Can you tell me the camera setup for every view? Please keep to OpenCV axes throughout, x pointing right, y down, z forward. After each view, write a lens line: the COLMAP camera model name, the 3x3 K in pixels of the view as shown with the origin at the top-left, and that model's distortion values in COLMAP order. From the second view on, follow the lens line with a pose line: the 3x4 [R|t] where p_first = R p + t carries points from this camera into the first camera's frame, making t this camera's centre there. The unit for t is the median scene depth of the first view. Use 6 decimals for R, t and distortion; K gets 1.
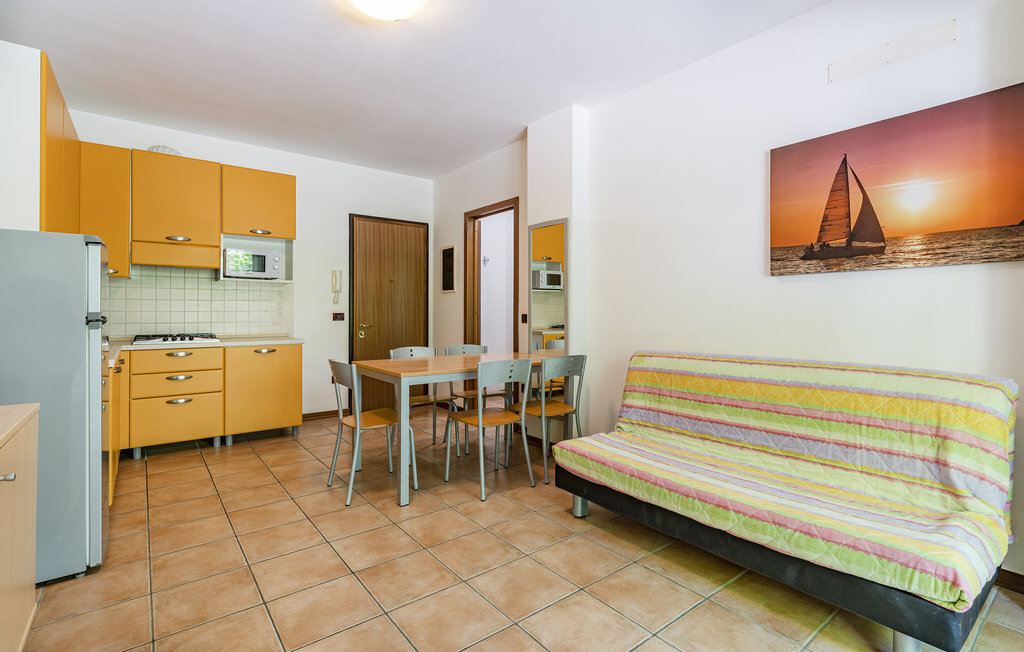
lens RADIAL K [[468.2, 0, 522.2], [0, 468.2, 308.9], [0, 0, 1]] dist [-0.017728, 0.009953]
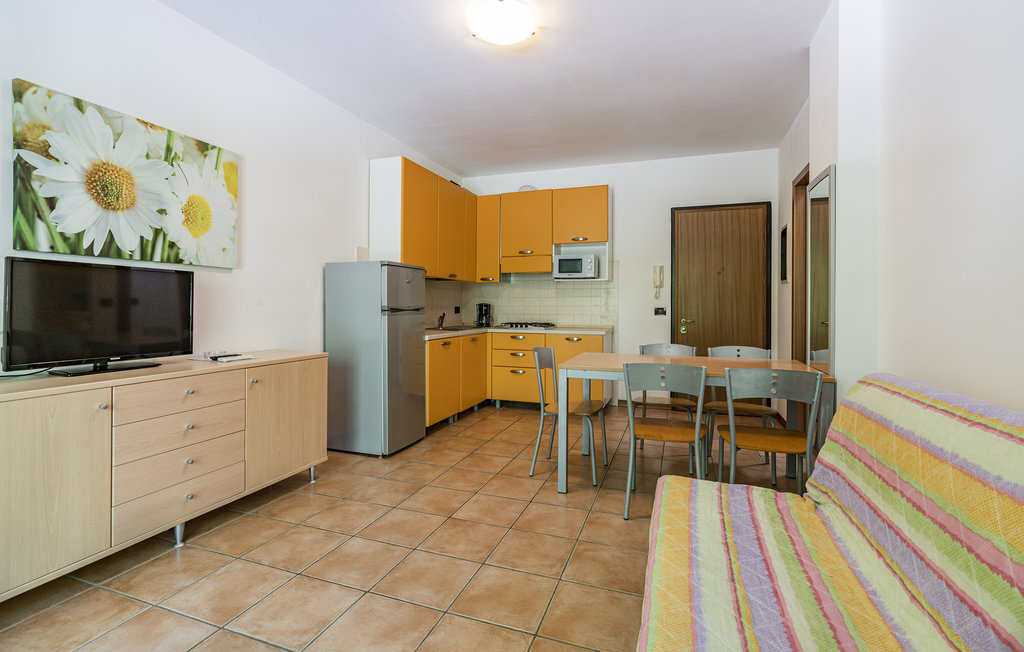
lens RADIAL K [[468.2, 0, 522.2], [0, 468.2, 308.9], [0, 0, 1]] dist [-0.017728, 0.009953]
pose [[0.529993, 0.005019, -0.847987, 0.595217], [0.002250, 0.999971, 0.007325, 0.005903], [0.847999, -0.005790, 0.529966, 0.390079]]
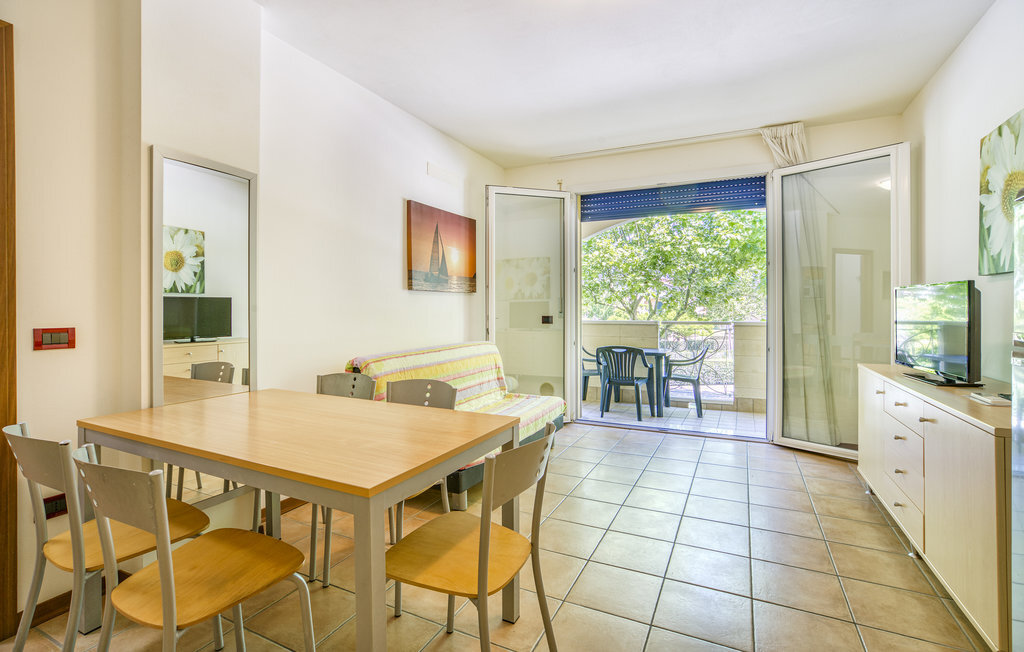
lens RADIAL K [[468.2, 0, 522.2], [0, 468.2, 308.9], [0, 0, 1]] dist [-0.017728, 0.009953]
pose [[-0.439650, 0.000246, 0.898169, -0.894555], [-0.004786, 0.999985, -0.002616, -0.011042], [-0.898156, -0.005449, -0.439643, 1.333657]]
